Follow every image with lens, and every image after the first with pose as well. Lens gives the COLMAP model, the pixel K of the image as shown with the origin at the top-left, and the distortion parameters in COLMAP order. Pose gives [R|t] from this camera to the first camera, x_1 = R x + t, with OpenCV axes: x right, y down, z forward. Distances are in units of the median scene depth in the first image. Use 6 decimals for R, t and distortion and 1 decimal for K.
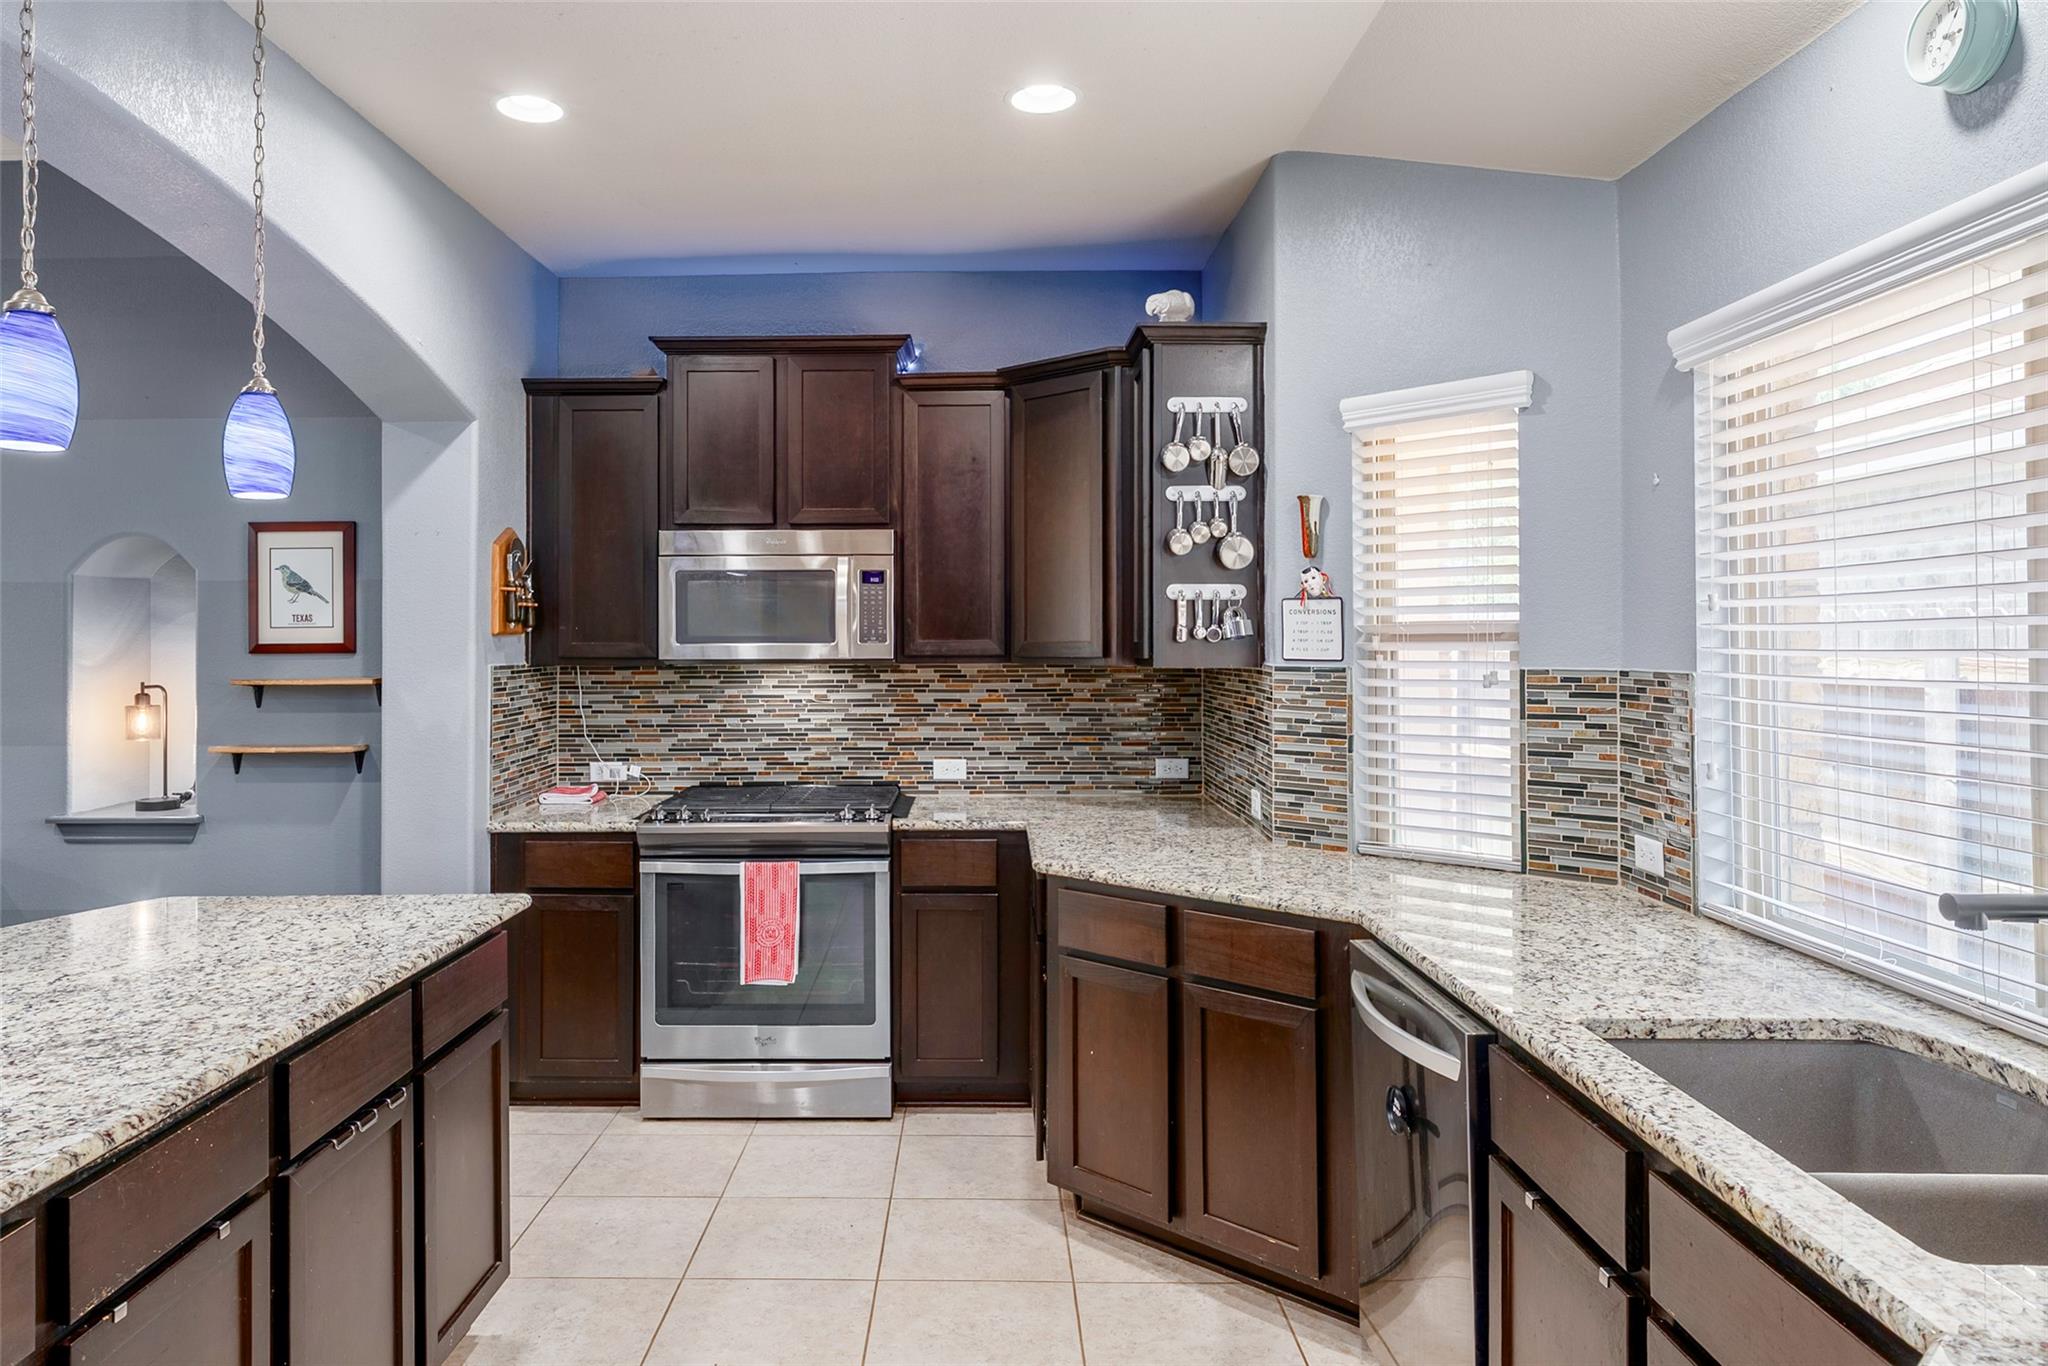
lens RADIAL K [[1300.3, 0, 945.3], [0, 1300.3, 621.0], [0, 0, 1]] dist [0.001522, 0.000151]
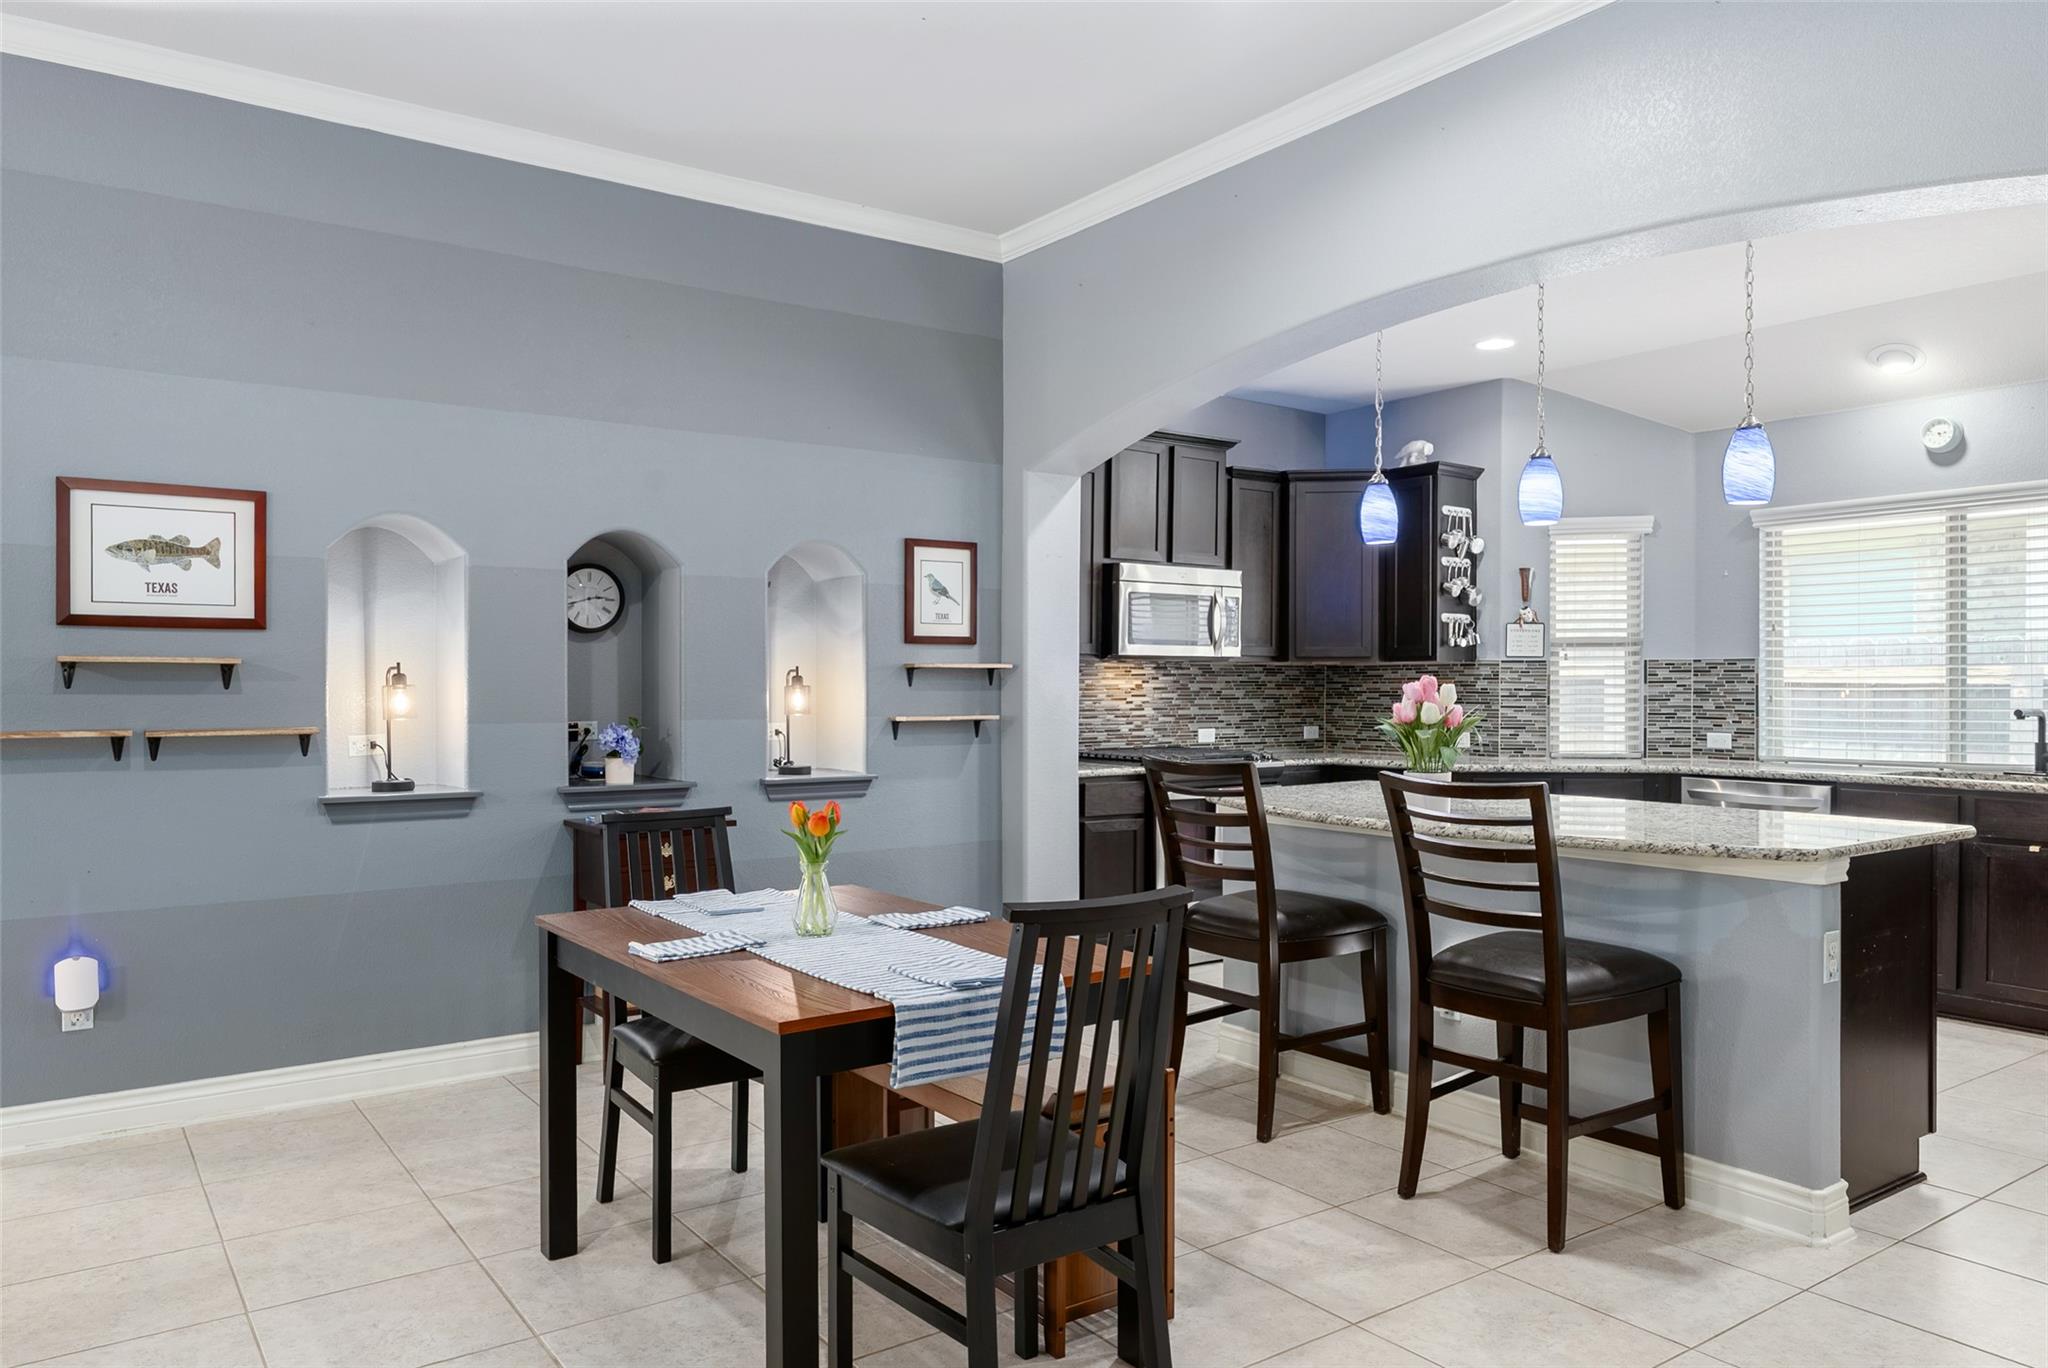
lens RADIAL K [[1400.9, 0, 1022.7], [0, 1400.9, 691.0], [0, 0, 1]] dist [-0.003078, 0.005503]
pose [[0.803372, 0.001736, 0.595475, -1.397107], [-0.013048, 0.999807, 0.014688, 0.055781], [-0.595334, -0.019569, 0.803240, -0.169765]]
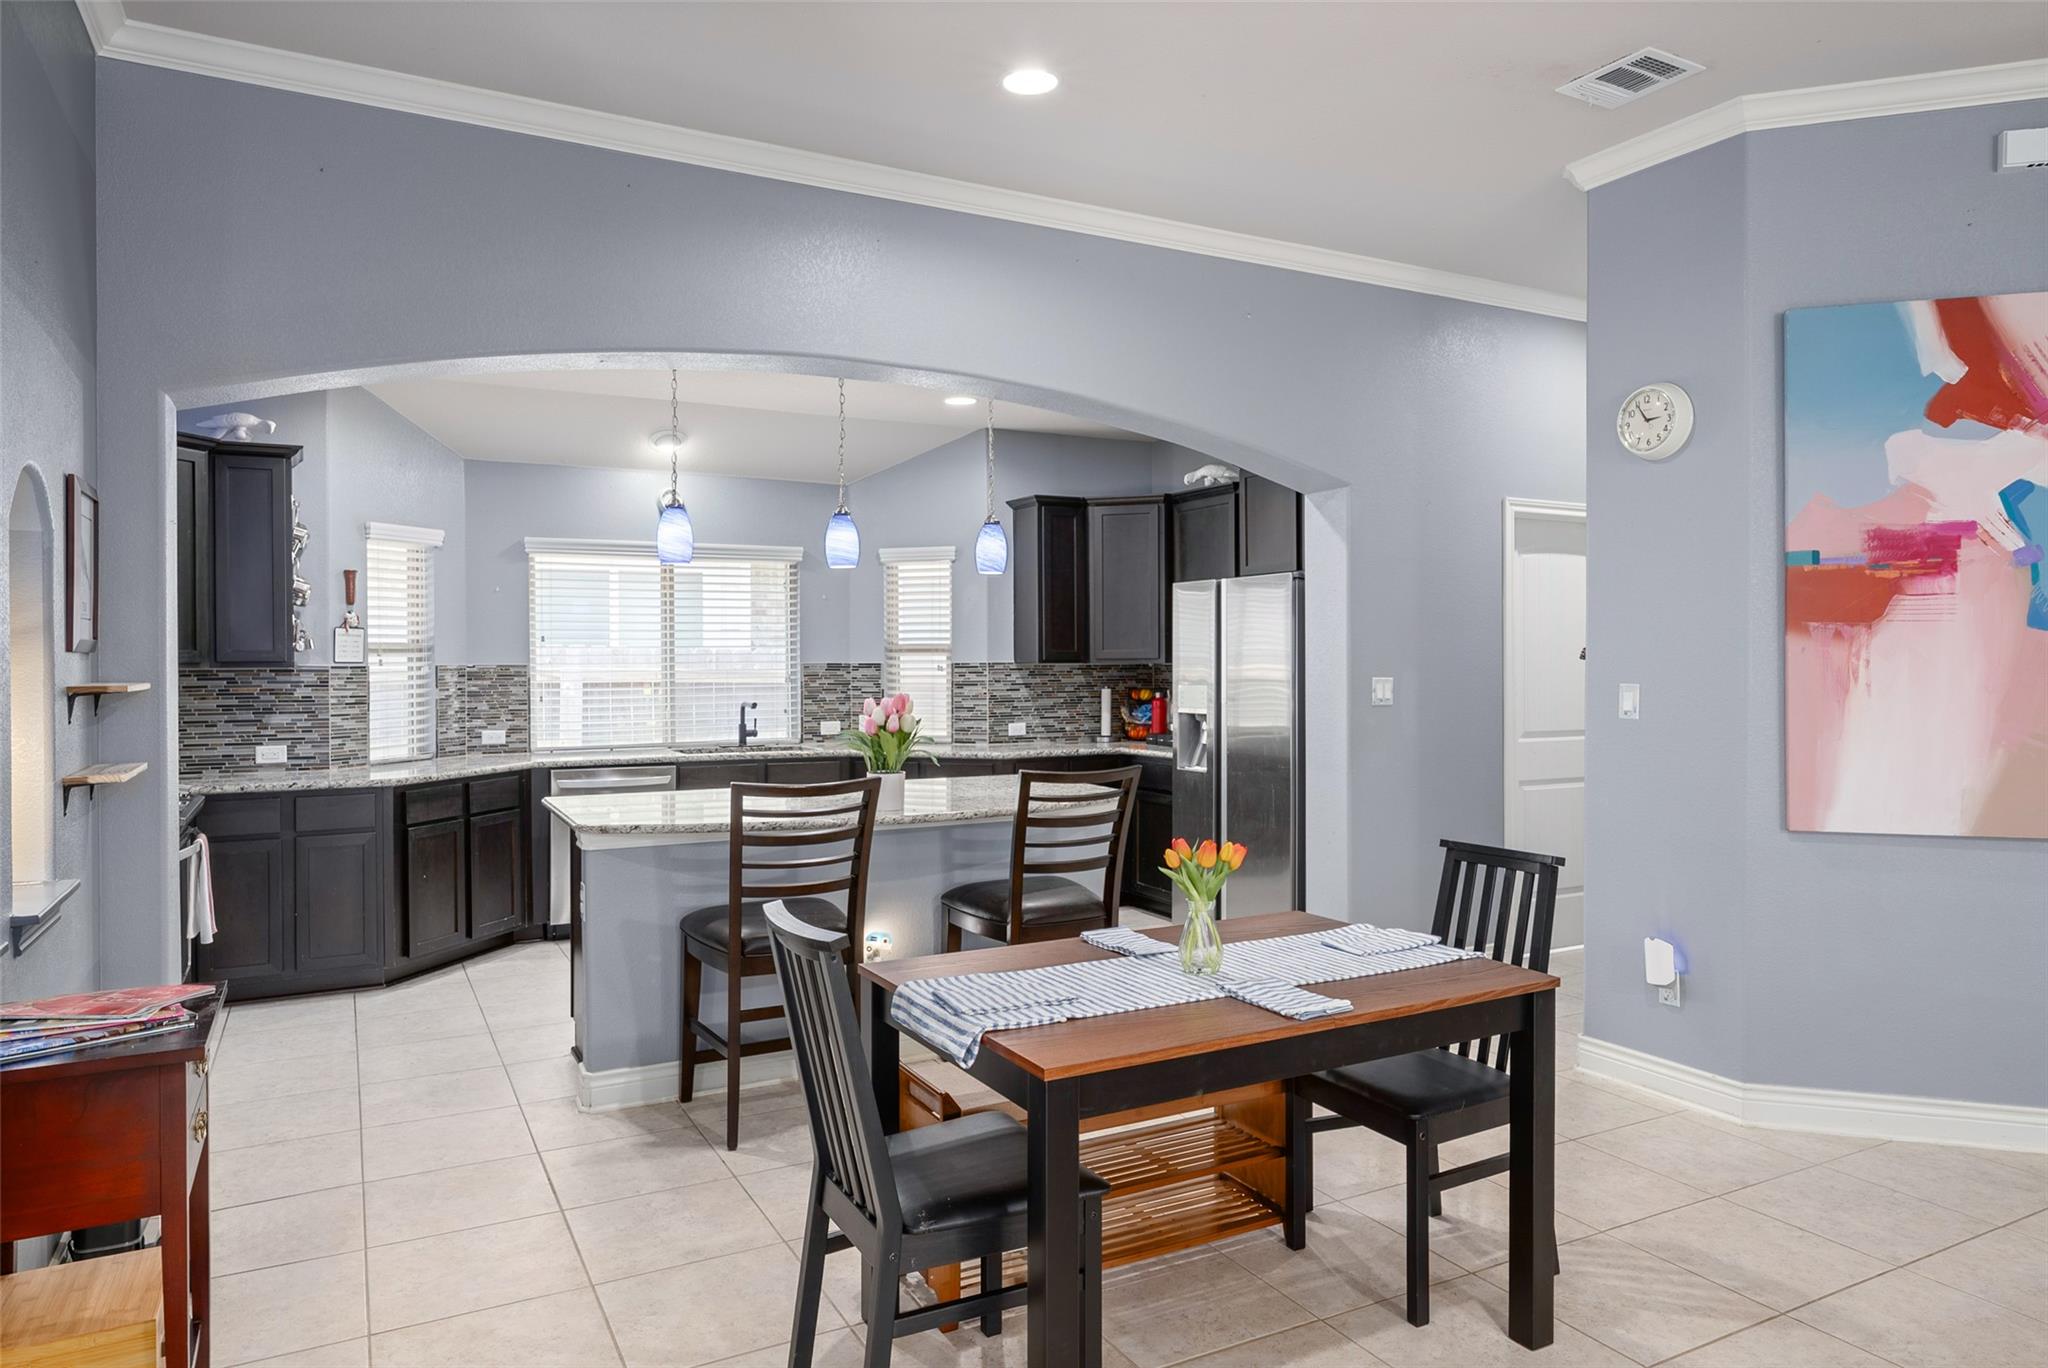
lens RADIAL K [[1300.3, 0, 1018.5], [0, 1300.3, 666.3], [0, 0, 1]] dist [0.001522, 0.000151]
pose [[-0.484673, 0.002610, 0.874692, -1.625167], [-0.007431, 0.999947, -0.007102, 0.039027], [-0.874664, -0.009942, -0.484628, 0.998556]]
